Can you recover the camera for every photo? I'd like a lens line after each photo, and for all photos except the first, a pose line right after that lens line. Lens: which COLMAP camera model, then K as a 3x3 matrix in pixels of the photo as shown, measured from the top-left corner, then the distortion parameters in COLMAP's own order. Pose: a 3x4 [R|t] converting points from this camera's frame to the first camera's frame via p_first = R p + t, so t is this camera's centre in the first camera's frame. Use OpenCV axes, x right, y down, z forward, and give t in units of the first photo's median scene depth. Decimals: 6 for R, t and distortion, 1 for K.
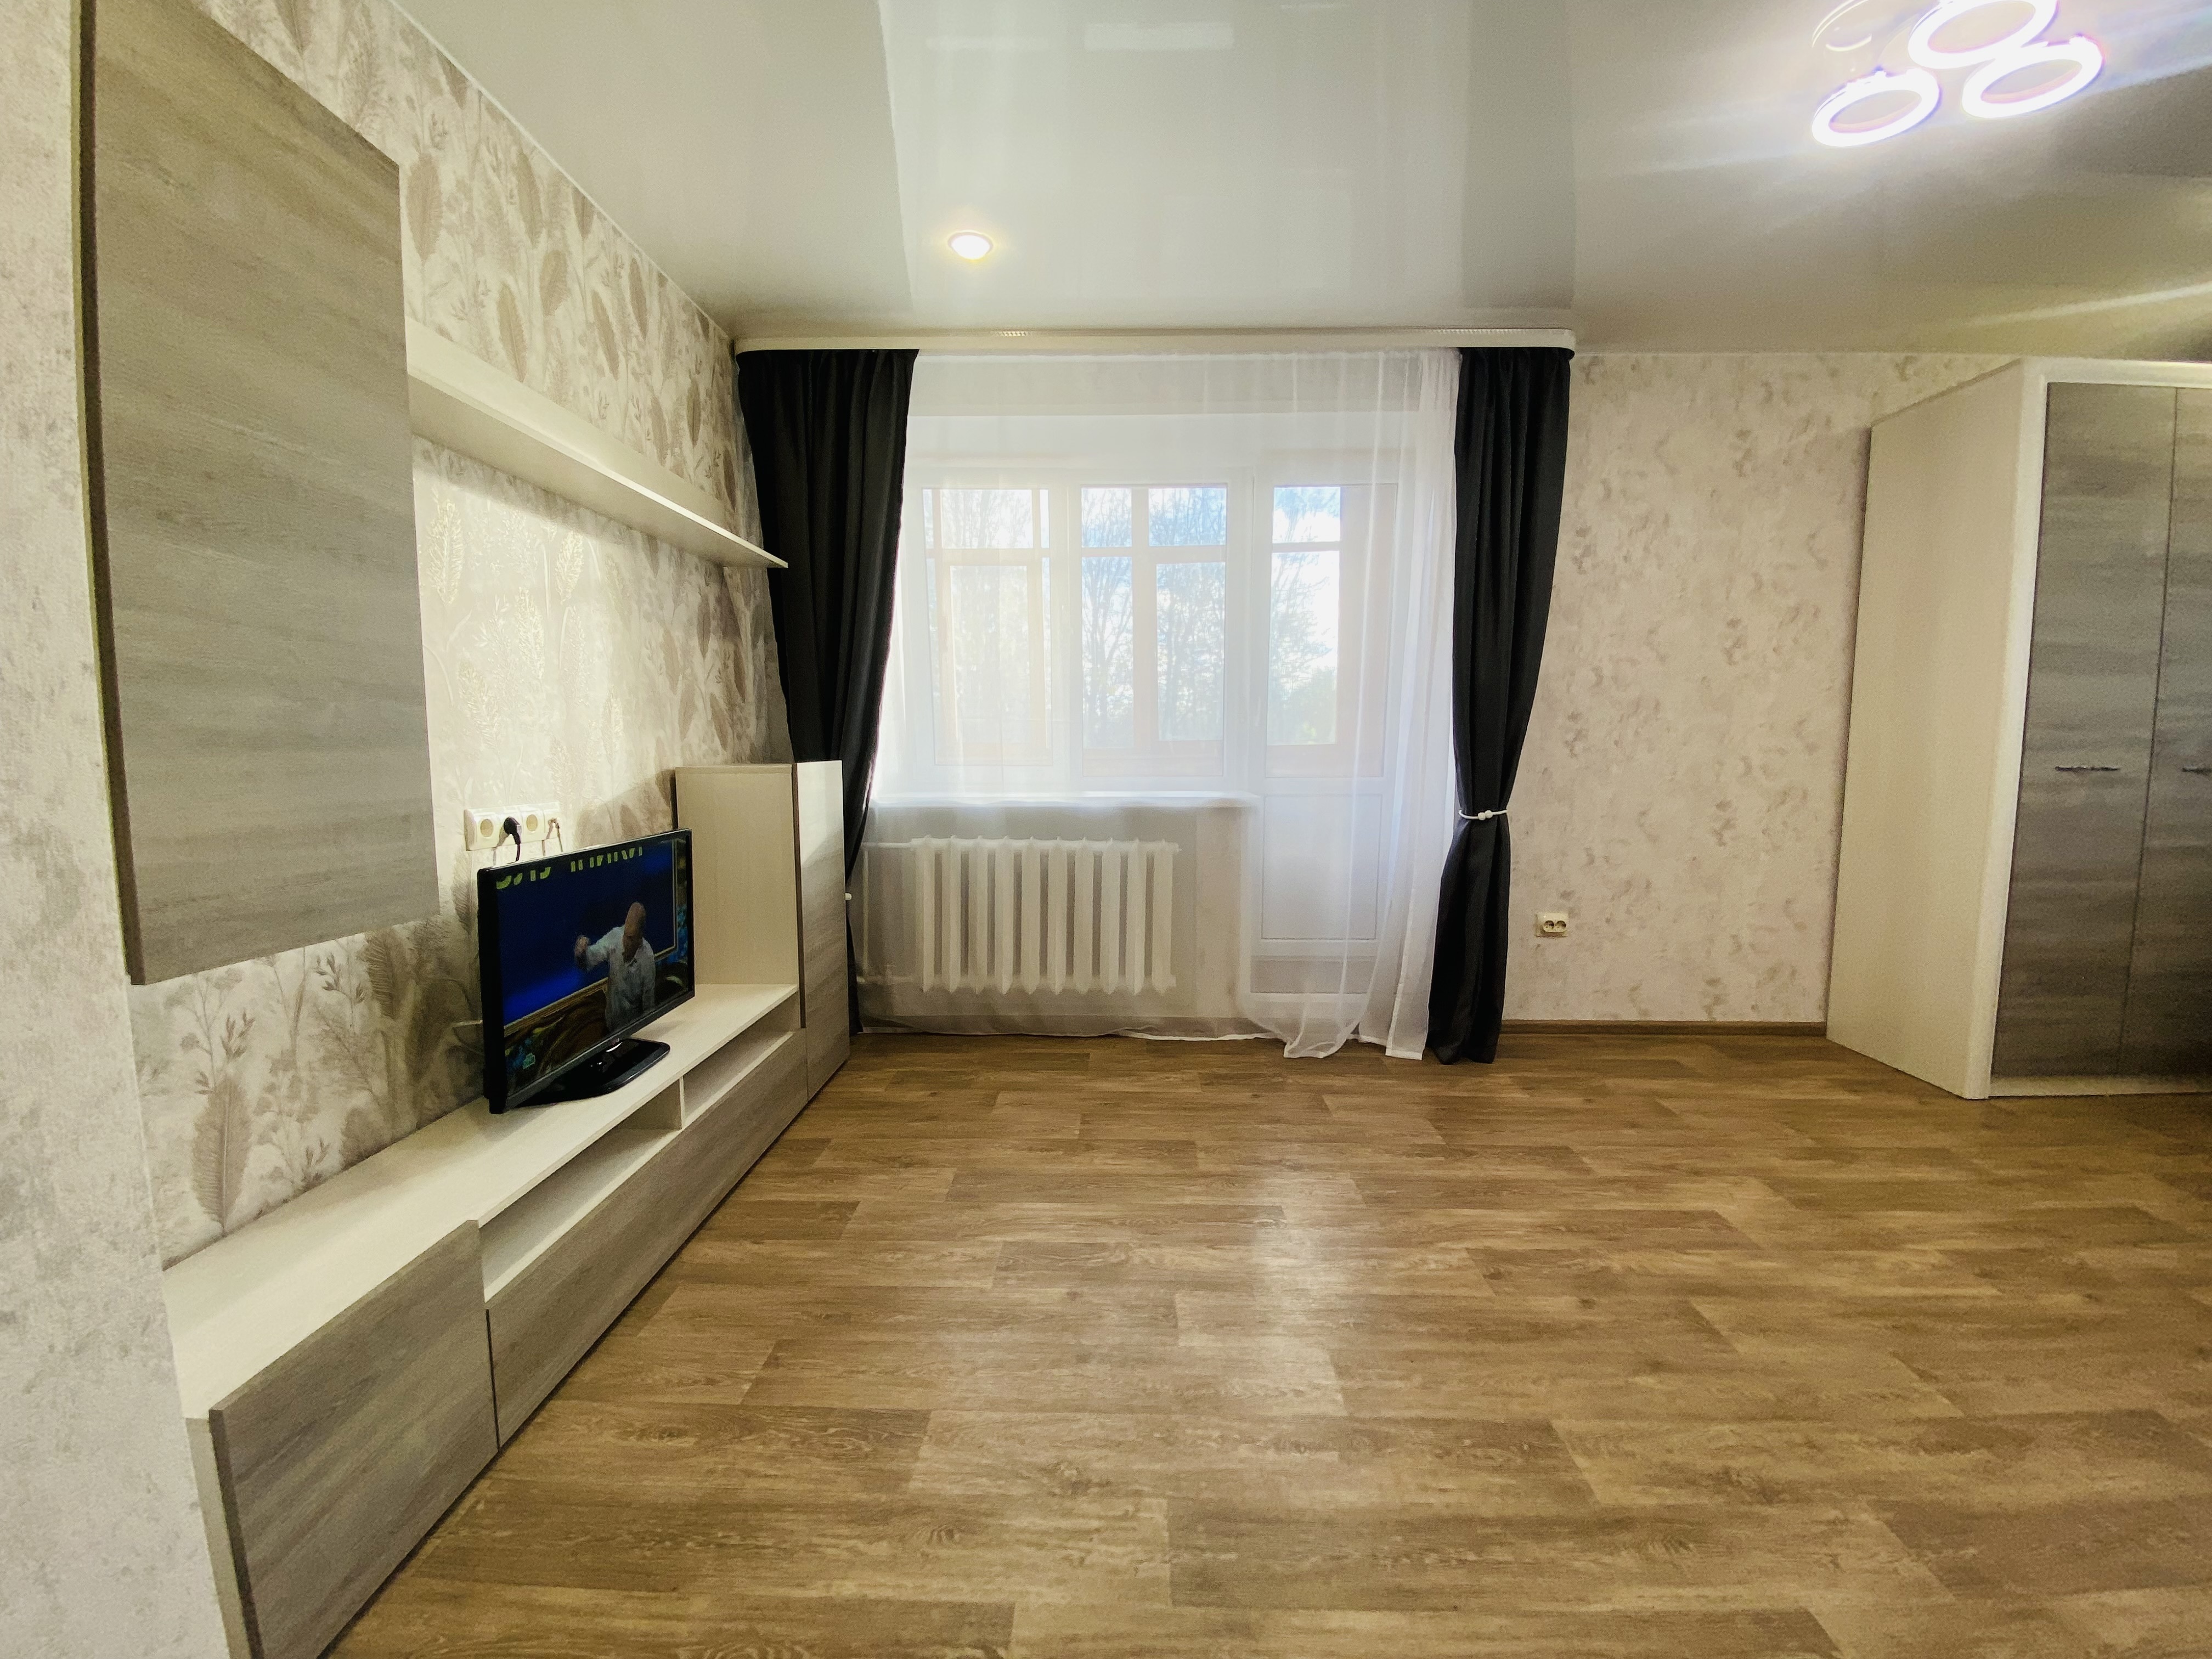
lens RADIAL K [[898.3, 0, 1108.9], [0, 898.3, 830.4], [0, 0, 1]] dist [0.024609, -0.024188]
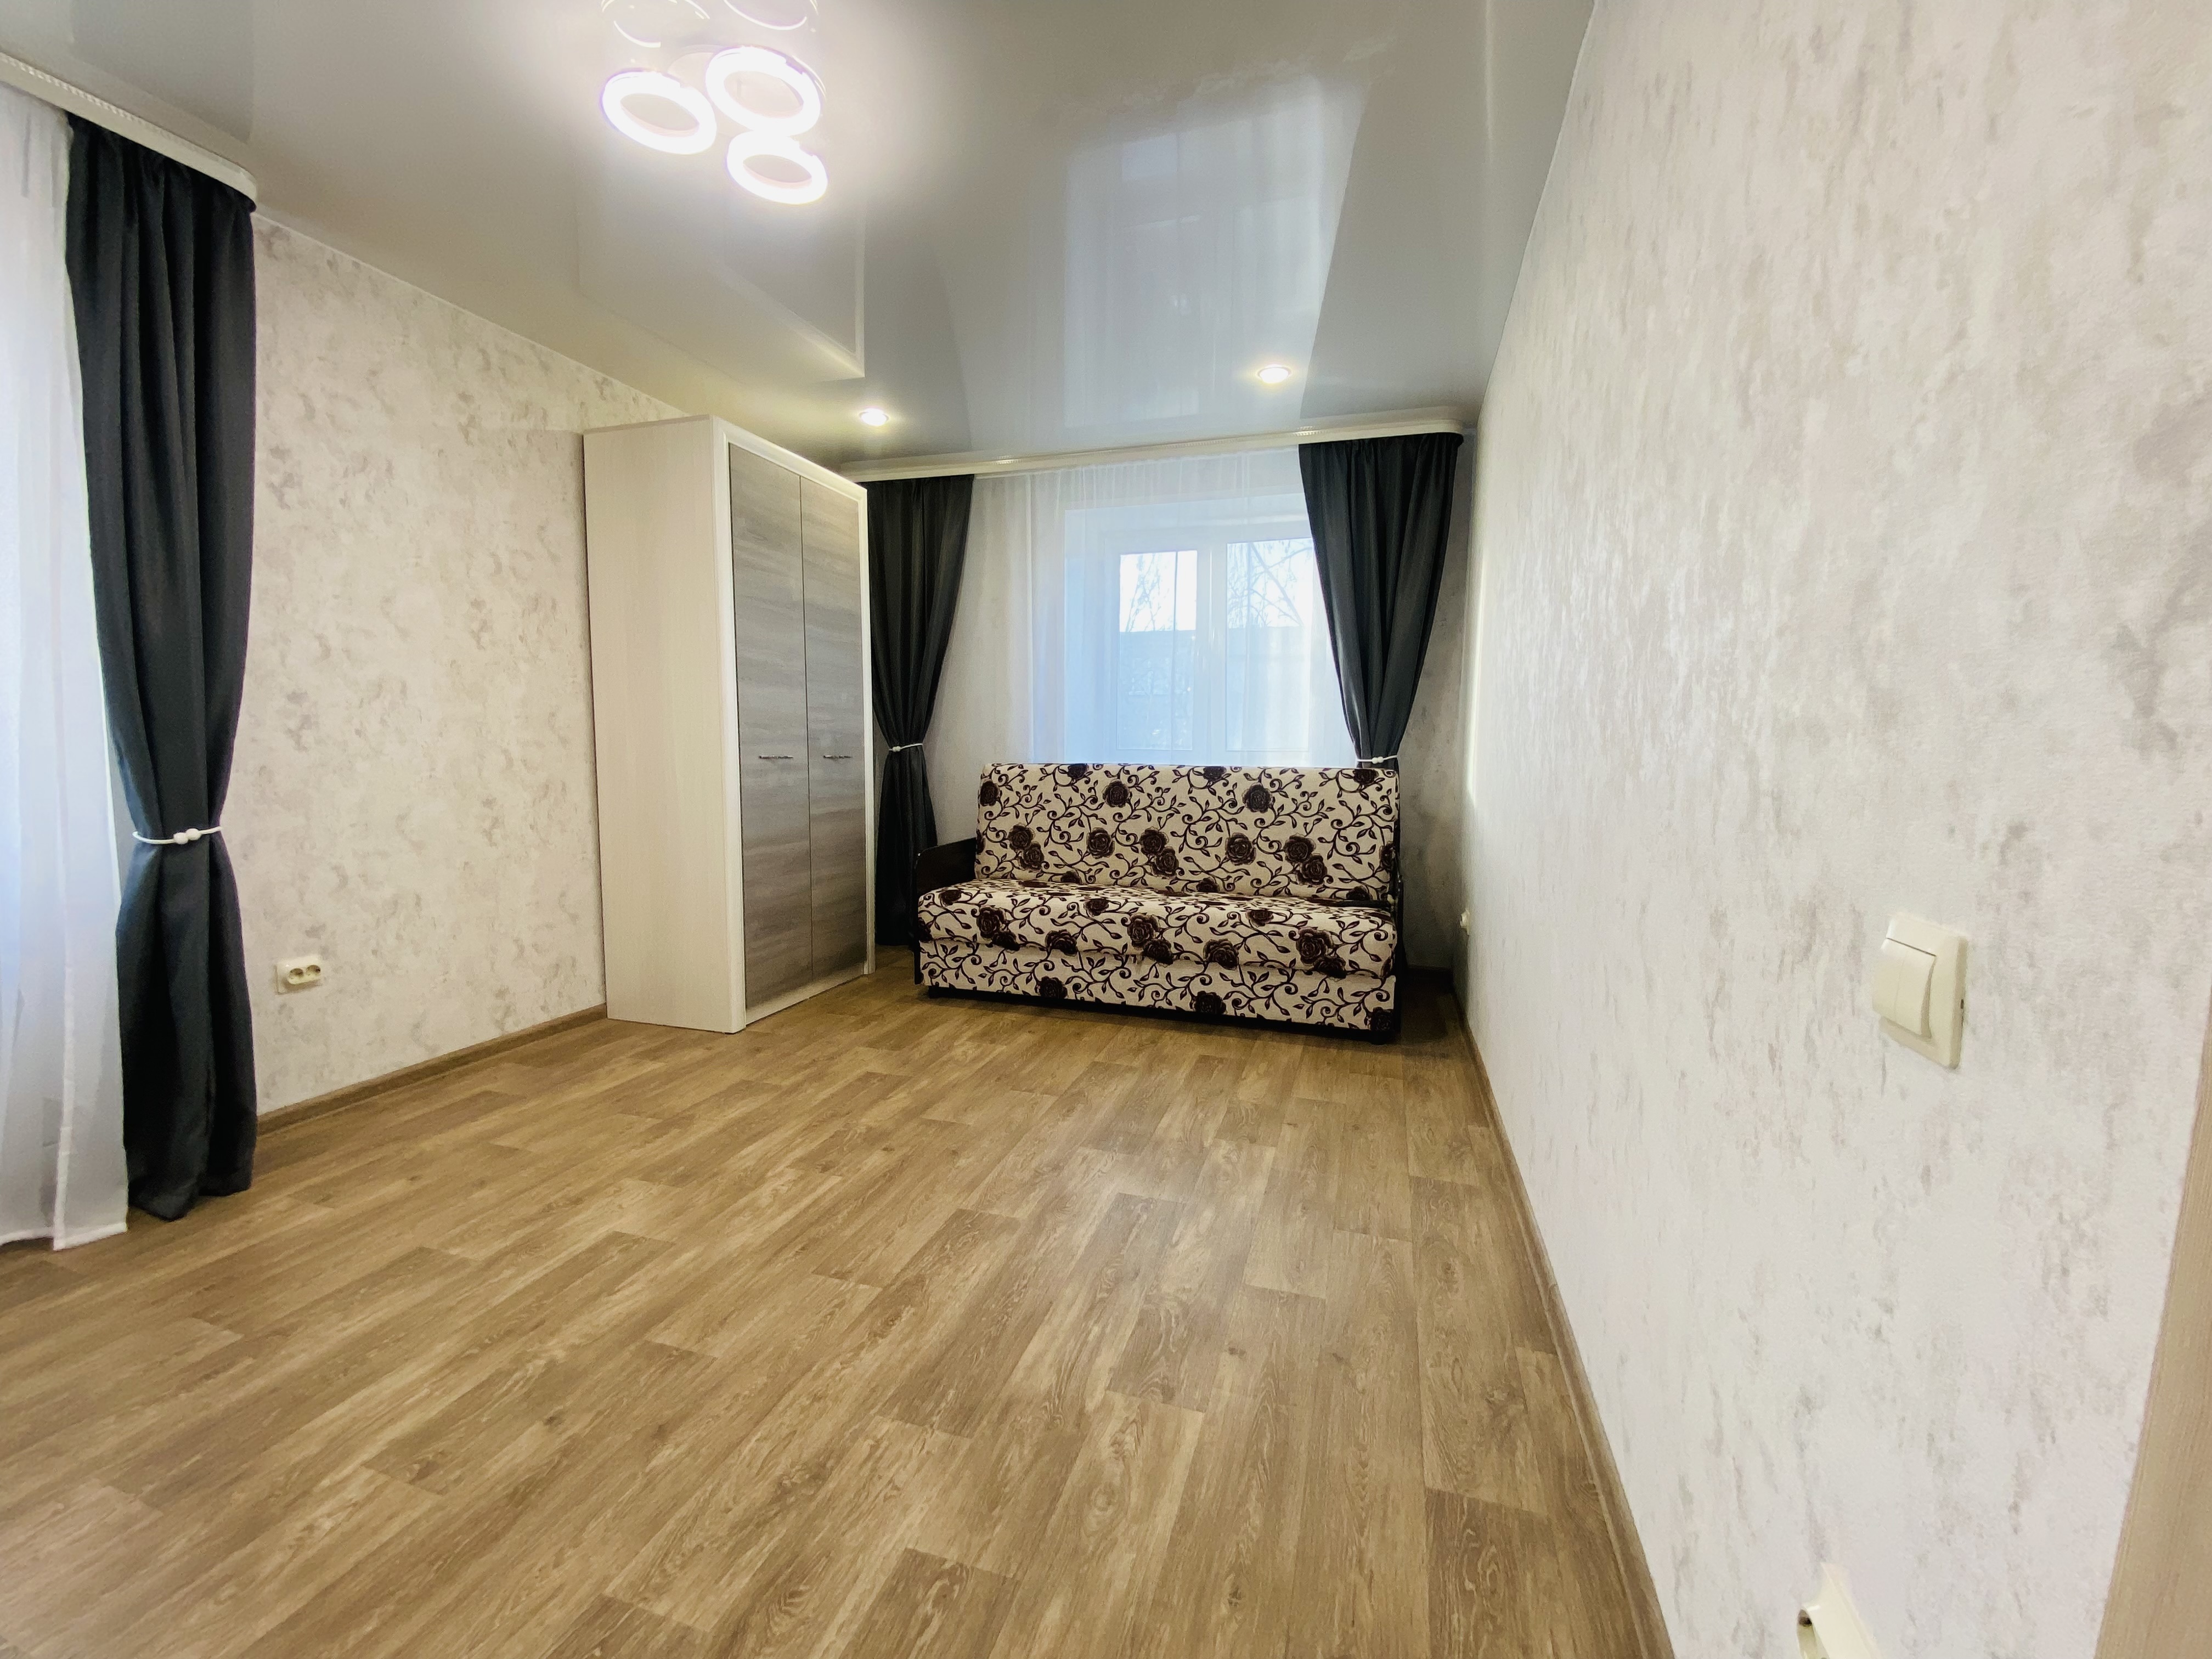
lens RADIAL K [[898.3, 0, 1108.9], [0, 898.3, 830.4], [0, 0, 1]] dist [0.024609, -0.024188]
pose [[0.268812, -0.085992, 0.959346, -0.046011], [0.080273, 0.994542, 0.066654, -0.012205], [-0.959842, 0.059092, 0.274248, 0.175694]]
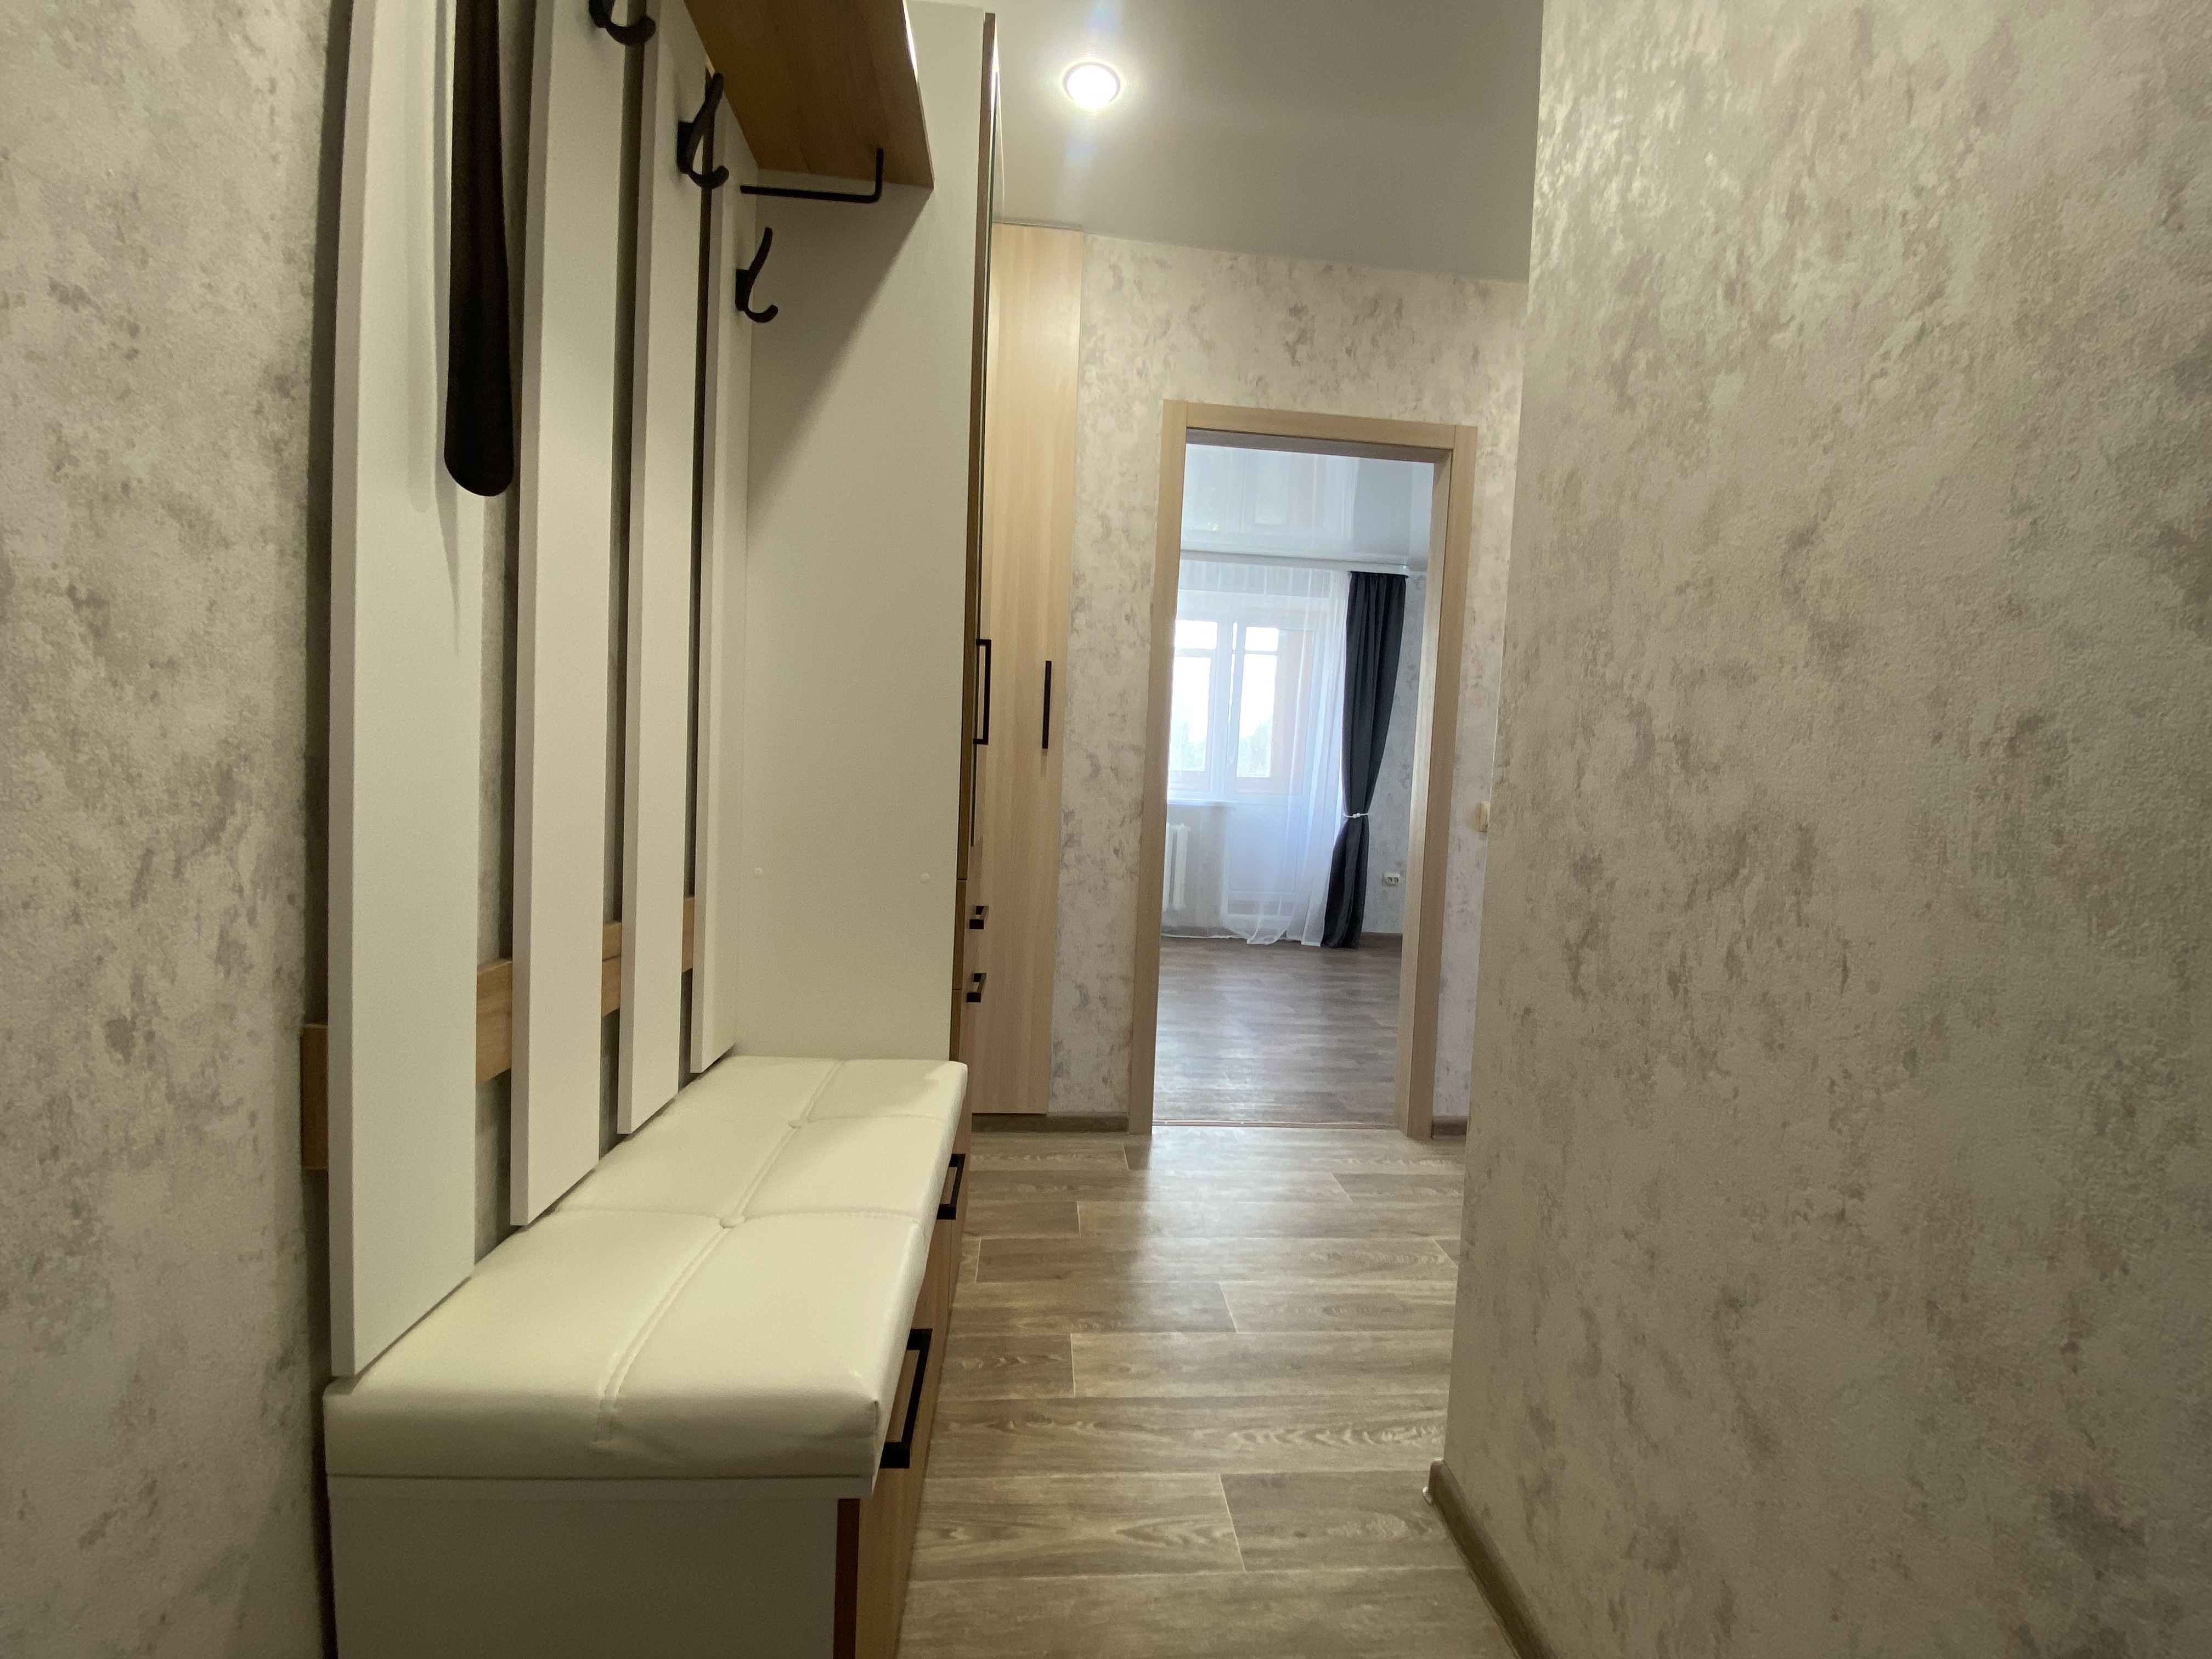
lens RADIAL K [[898.3, 0, 1108.9], [0, 898.3, 830.4], [0, 0, 1]] dist [0.024609, -0.024188]
pose [[0.993790, 0.037783, 0.104658, -0.337507], [-0.032799, 0.998263, -0.048944, 0.141224], [-0.106326, 0.045207, 0.993303, -0.939671]]
